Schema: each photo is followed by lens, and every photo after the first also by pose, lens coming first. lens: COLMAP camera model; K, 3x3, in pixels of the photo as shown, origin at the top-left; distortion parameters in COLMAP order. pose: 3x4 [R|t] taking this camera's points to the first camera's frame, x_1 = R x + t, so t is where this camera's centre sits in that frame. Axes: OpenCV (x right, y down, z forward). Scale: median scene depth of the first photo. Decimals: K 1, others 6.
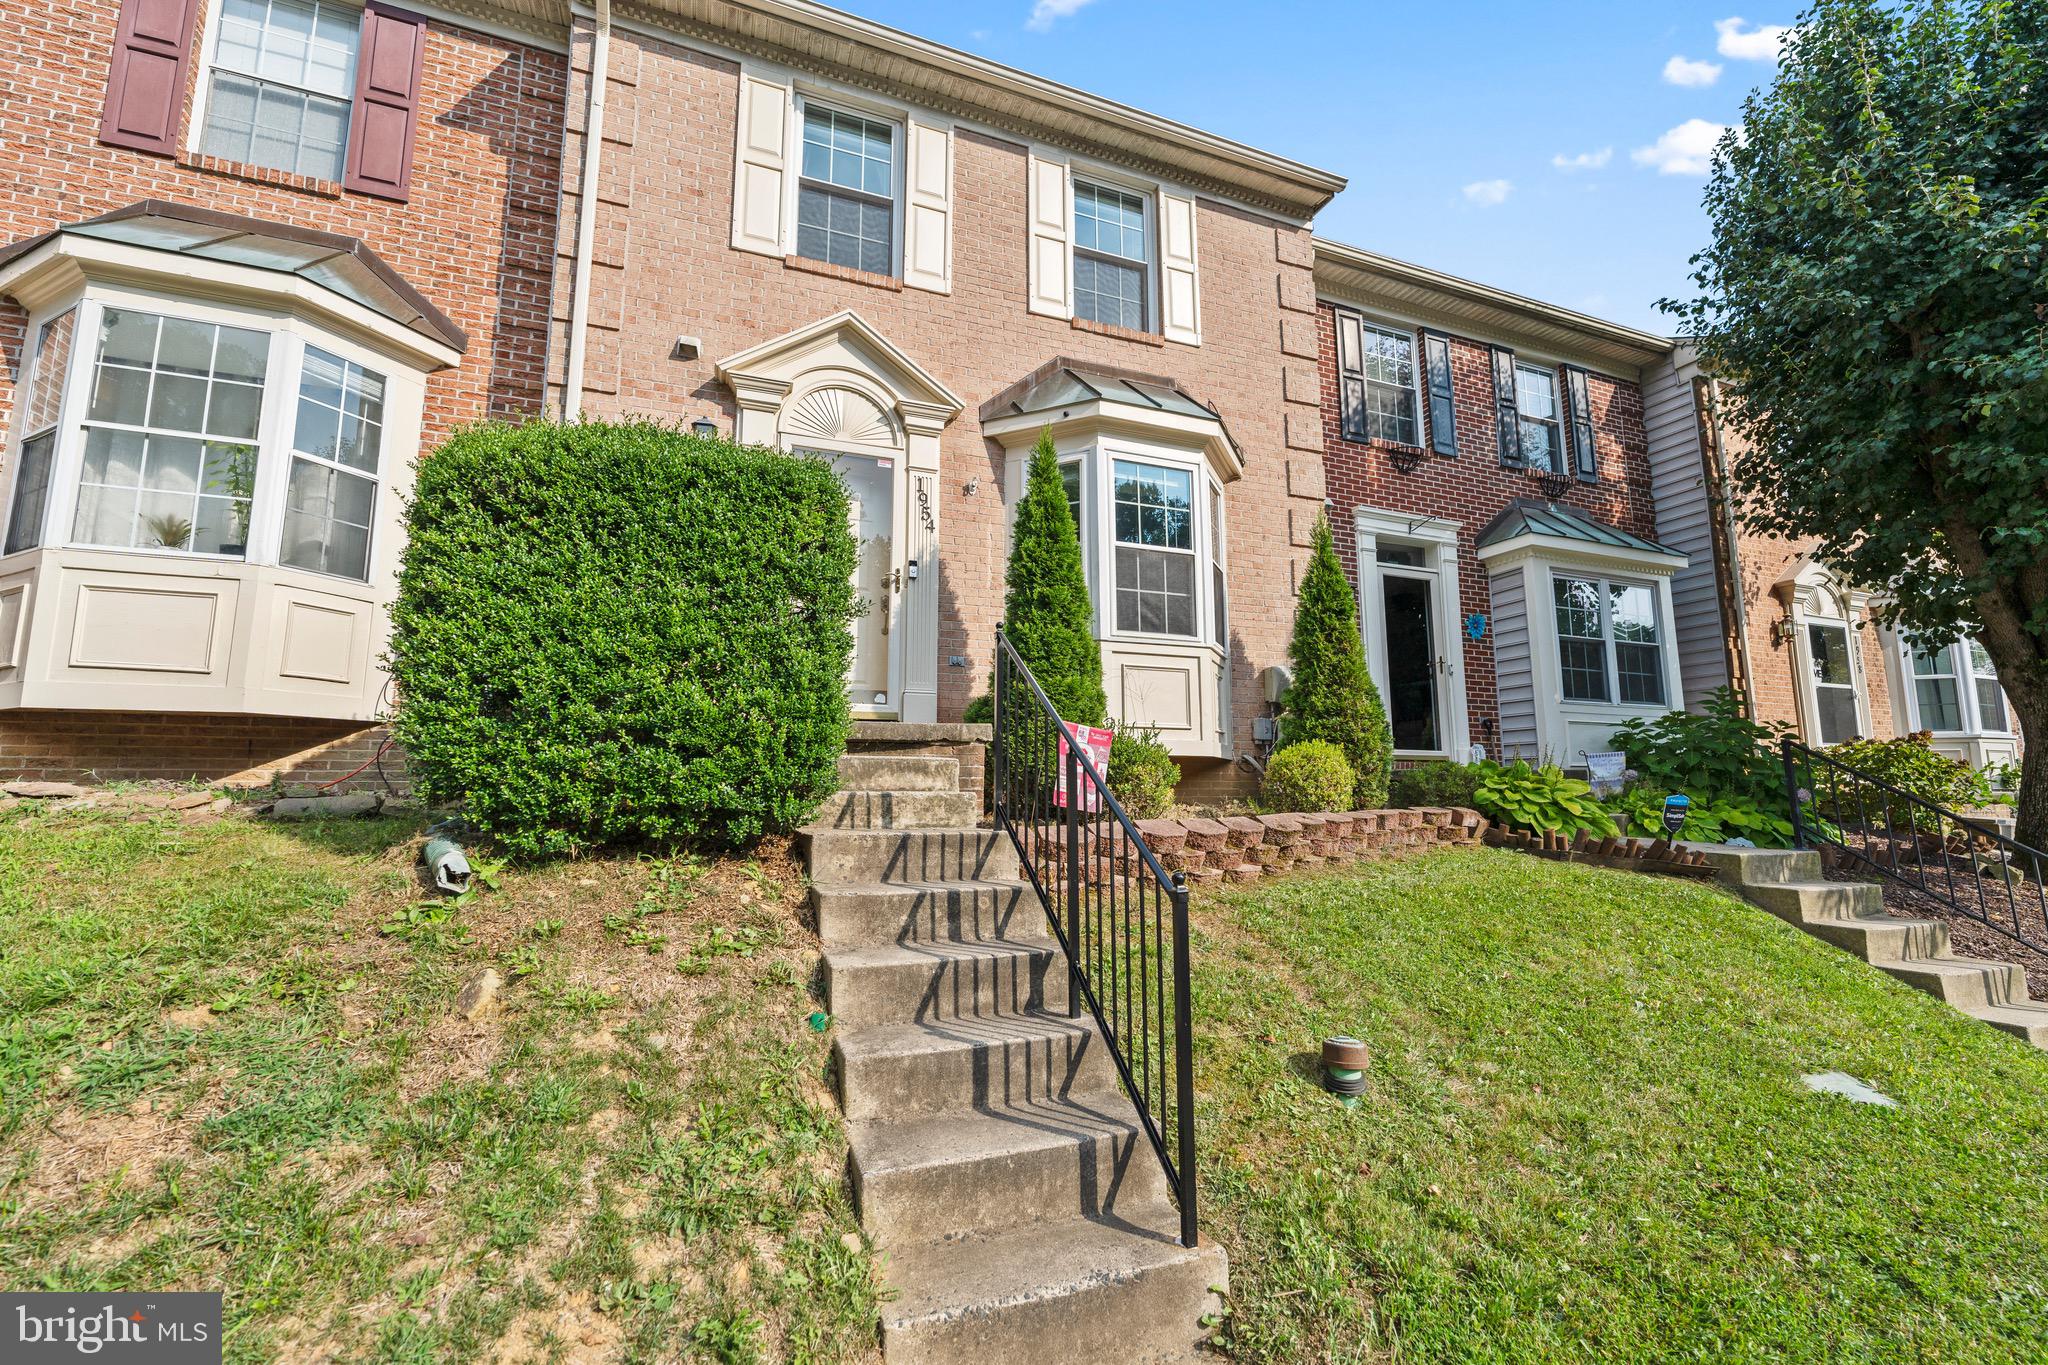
lens RADIAL K [[812.0, 0, 1024.0], [0, 812.0, 682.5], [0, 0, 1]] dist [-0.000985, -0.000237]
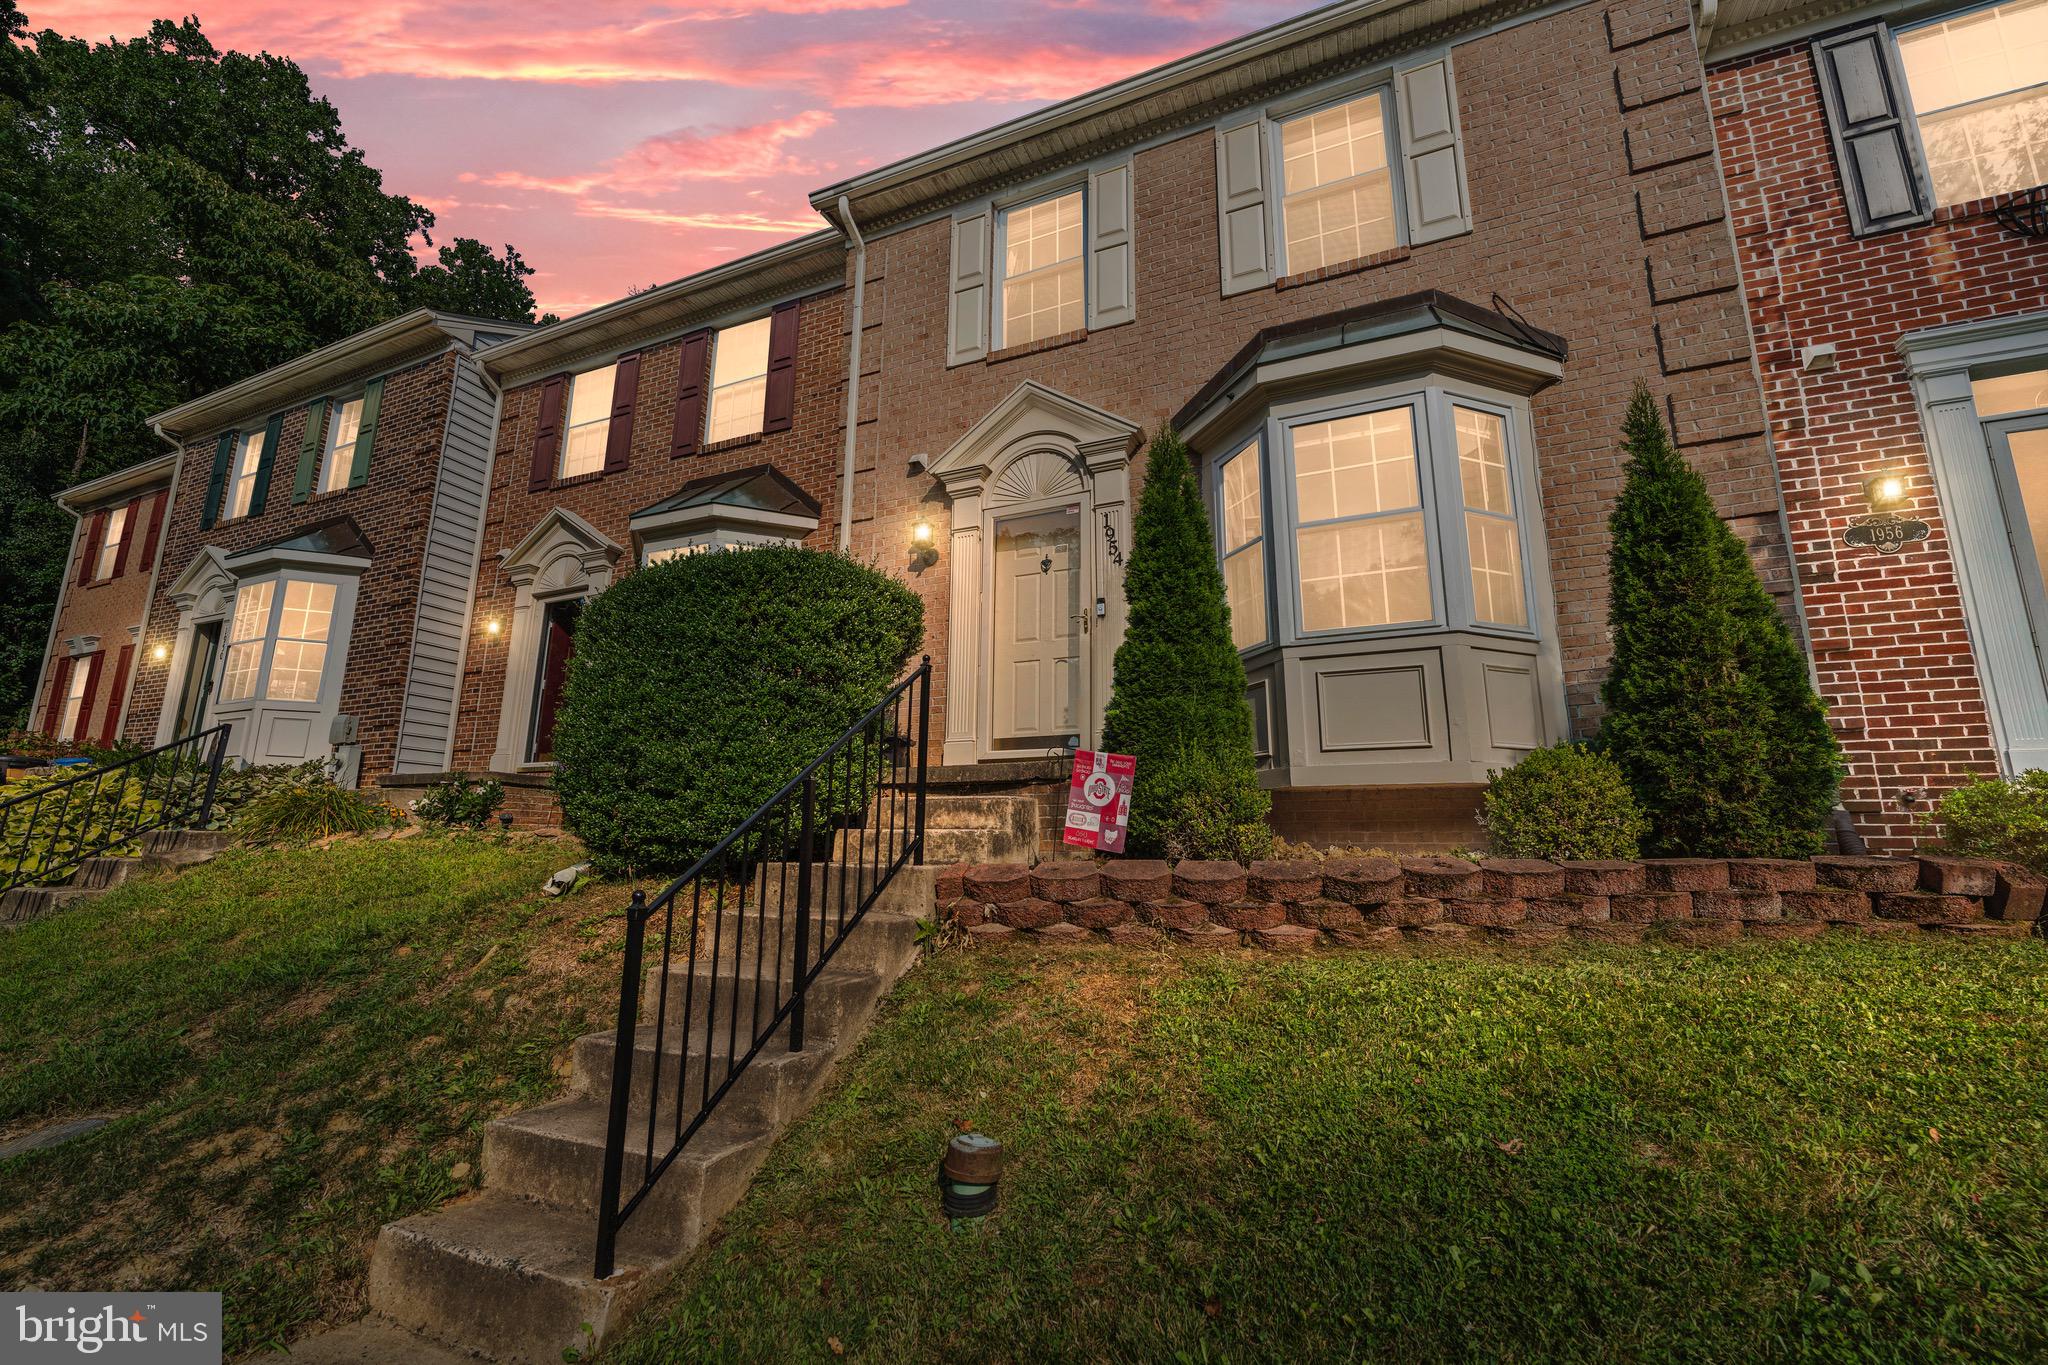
lens RADIAL K [[829.1, 0, 1031.8], [0, 829.1, 682.2], [0, 0, 1]] dist [0.000779, -0.000094]
pose [[0.722279, -0.134687, -0.678360, 0.479273], [0.087945, 0.990778, -0.103078, 0.047654], [0.685987, 0.014793, 0.727463, 0.219659]]
